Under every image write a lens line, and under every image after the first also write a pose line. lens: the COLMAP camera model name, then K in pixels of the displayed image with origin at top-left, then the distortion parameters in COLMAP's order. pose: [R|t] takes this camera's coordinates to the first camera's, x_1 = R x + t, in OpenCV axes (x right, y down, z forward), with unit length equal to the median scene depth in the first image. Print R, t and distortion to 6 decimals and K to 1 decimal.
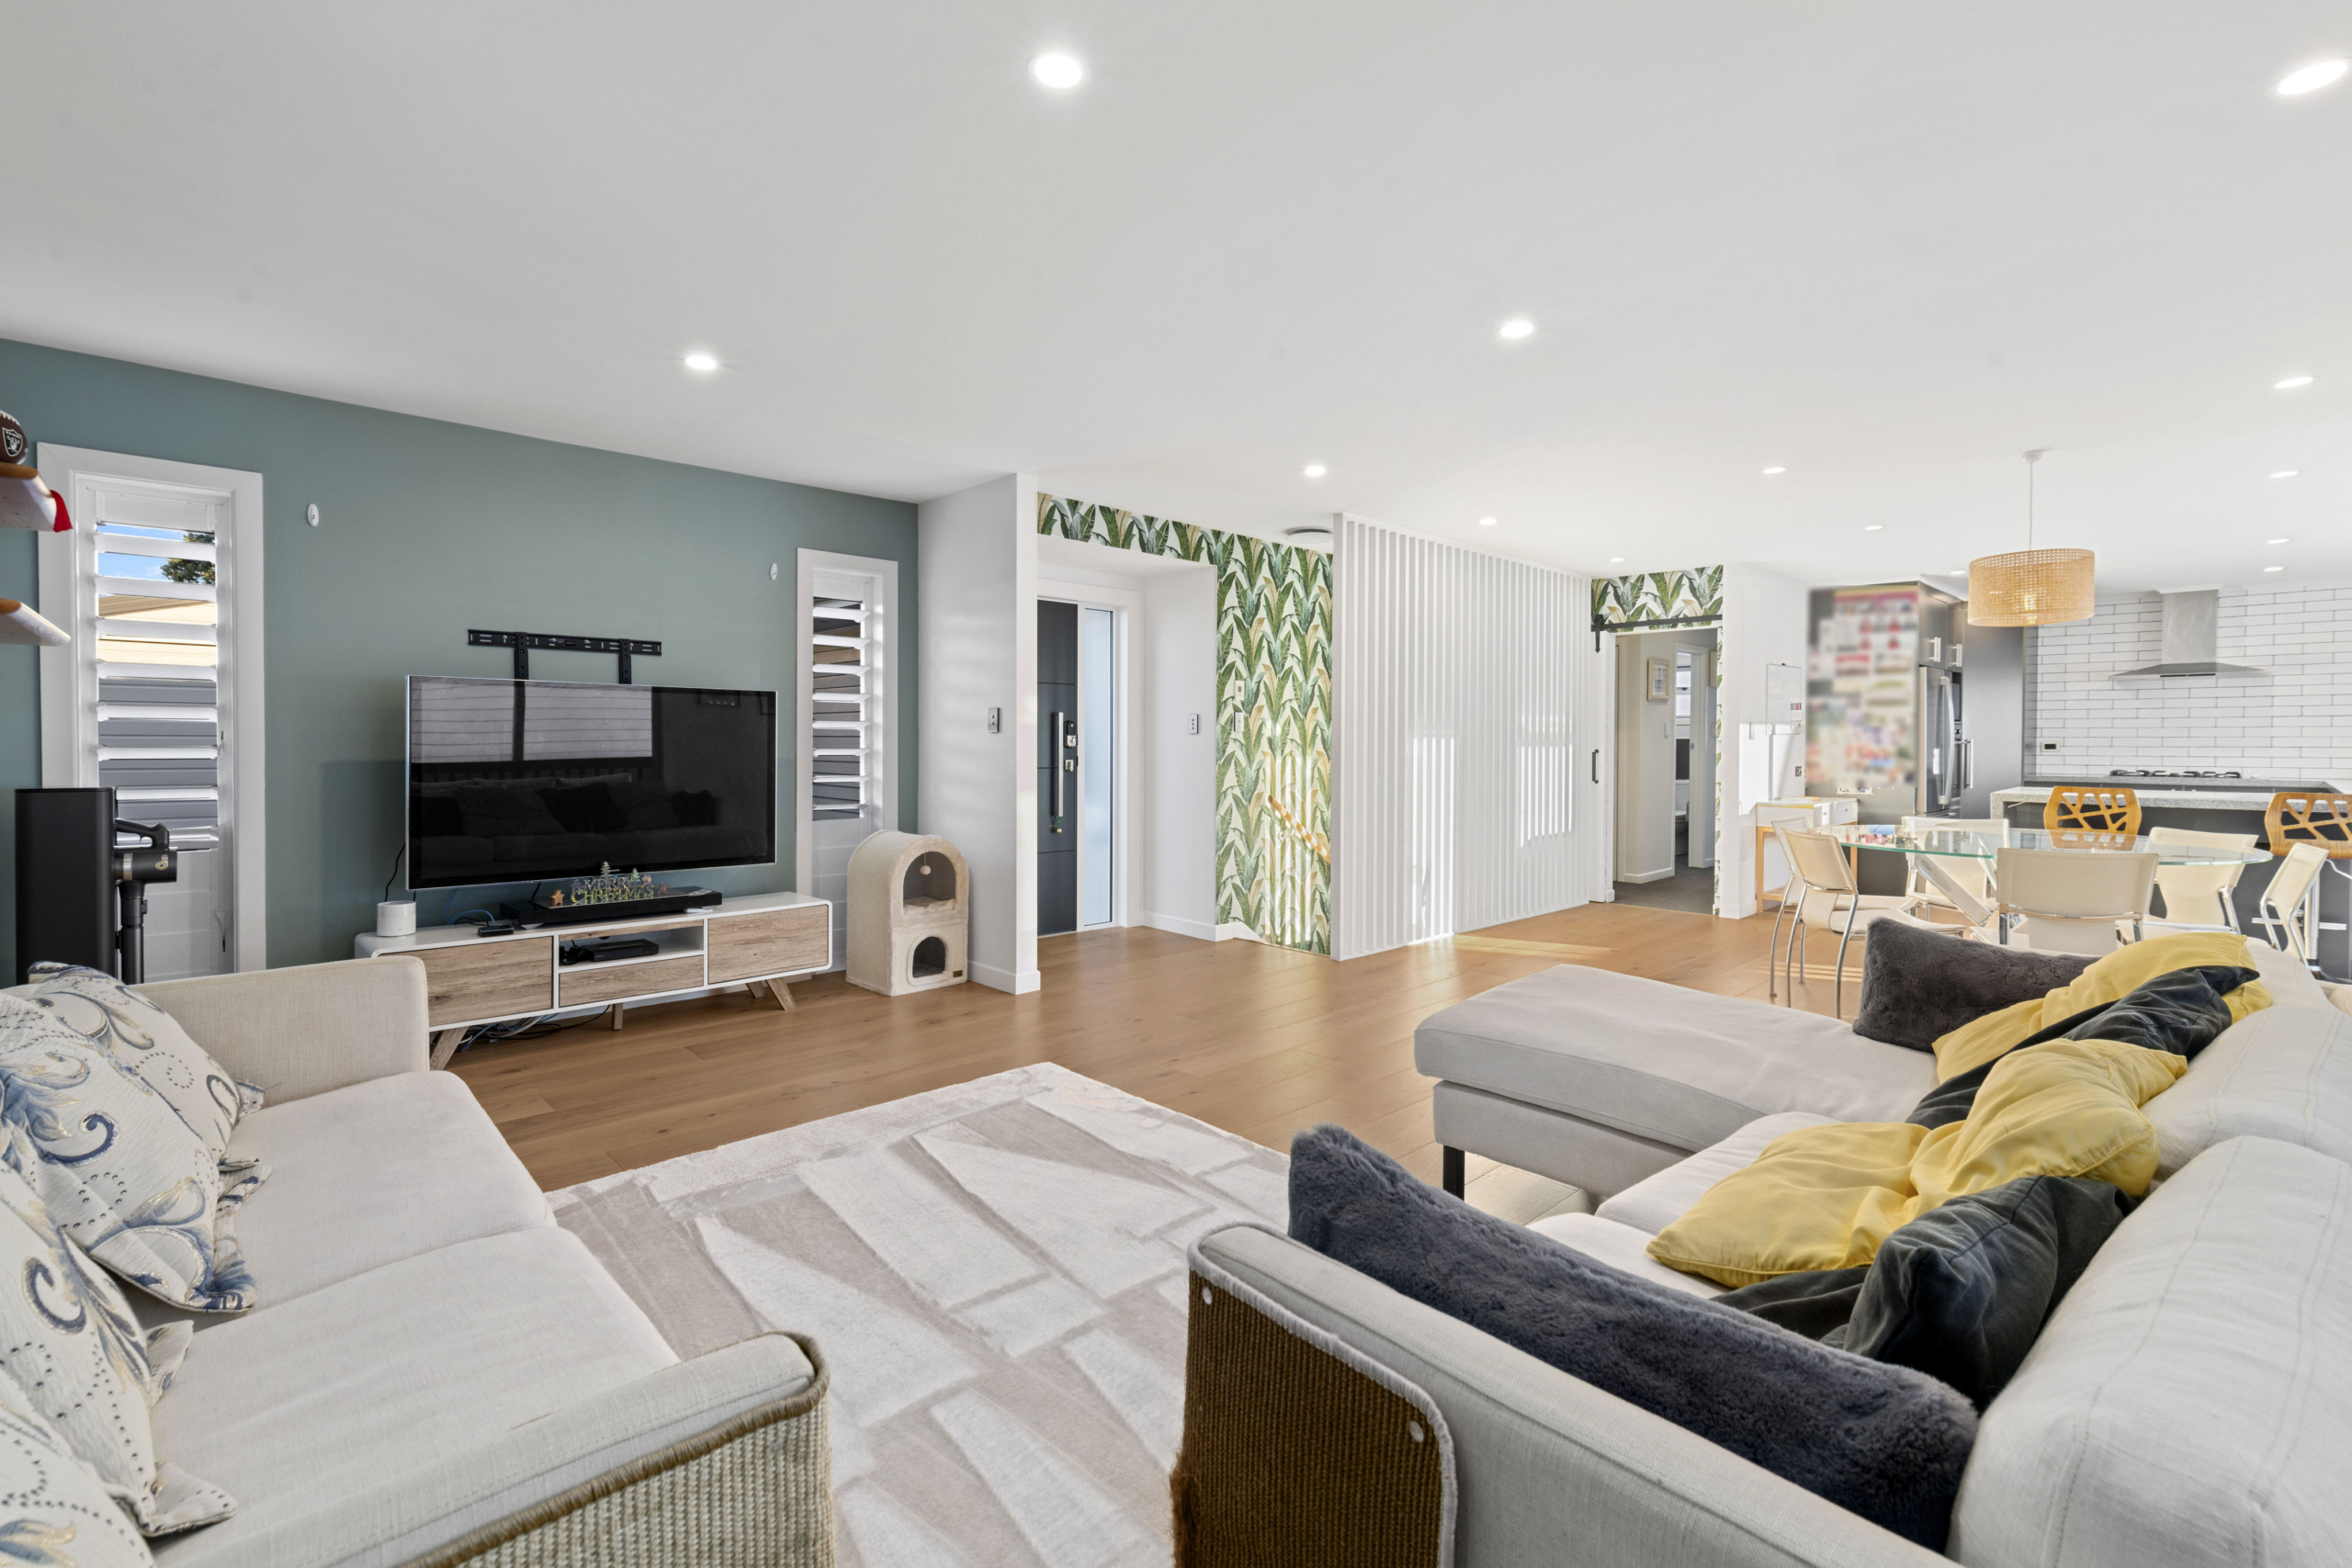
lens RADIAL K [[1020.5, 0, 1179.2], [0, 1020.5, 755.9], [0, 0, 1]] dist [-0.003193, 0.000220]
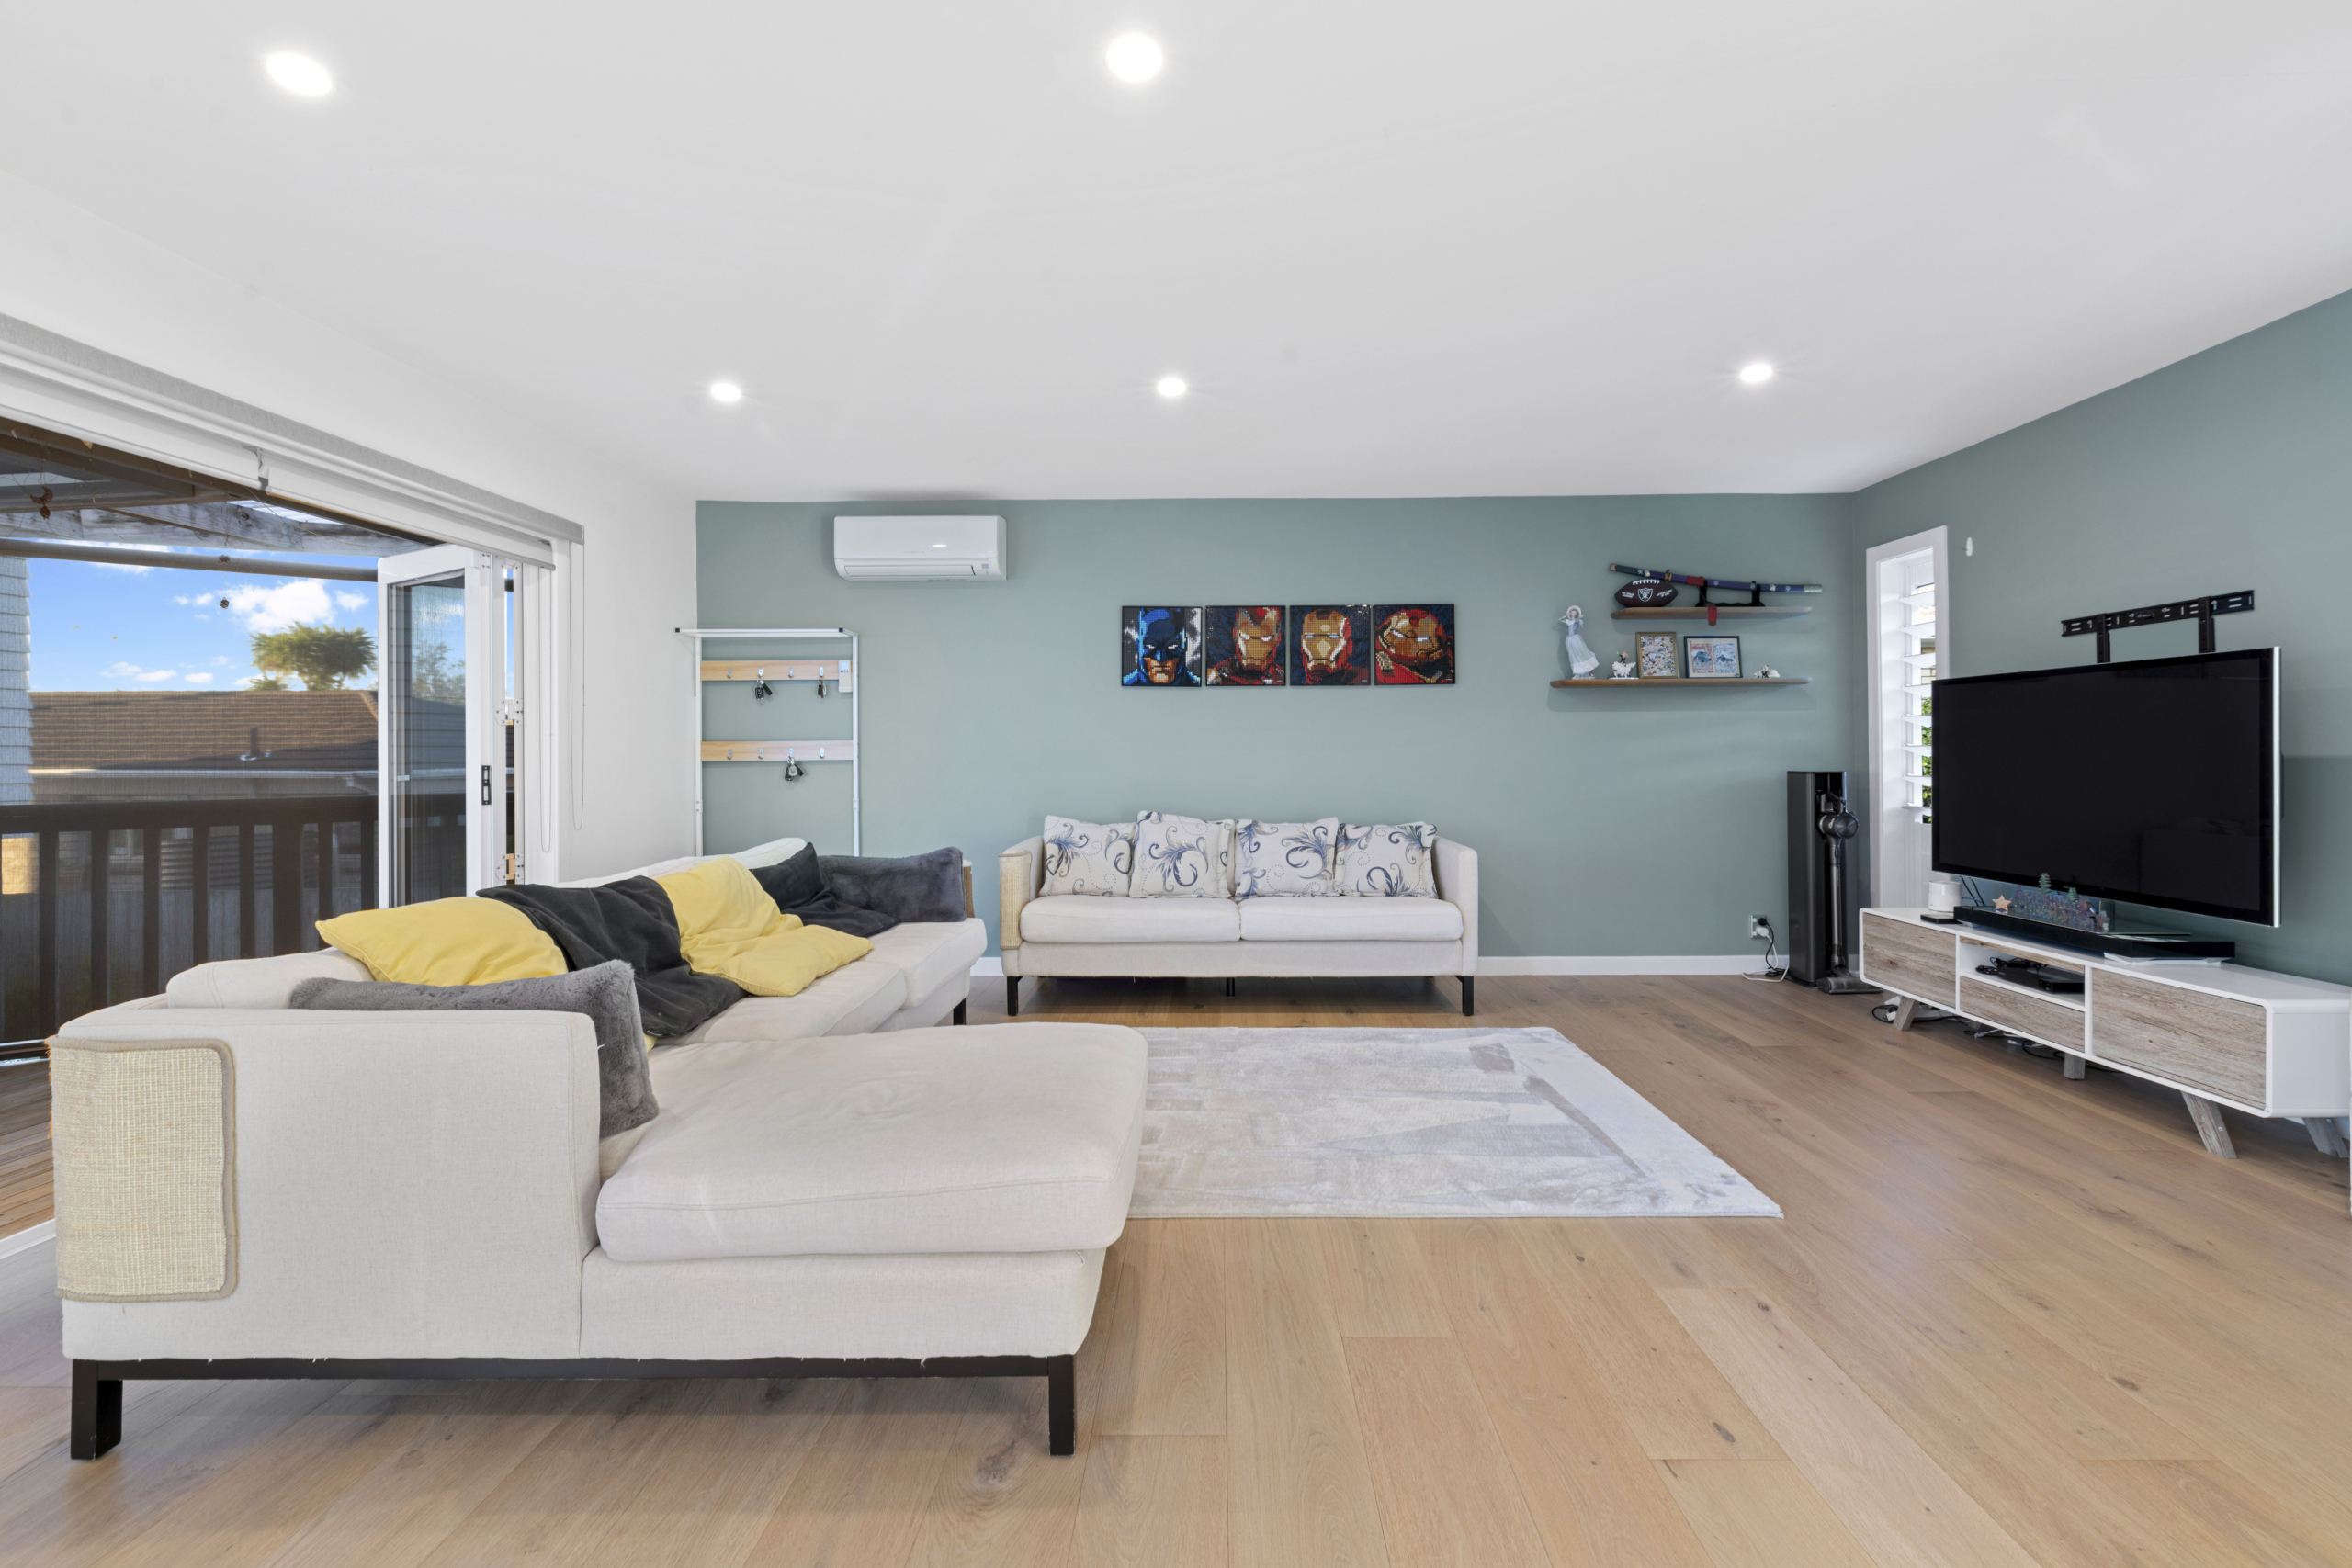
lens RADIAL K [[1020.5, 0, 1215.2], [0, 1020.5, 757.3], [0, 0, 1]] dist [-0.003193, 0.000220]
pose [[-0.684869, -0.003302, -0.728659, 0.534799], [-0.011264, 0.999918, 0.006056, 0.007744], [0.728579, 0.012356, -0.684850, 1.051255]]
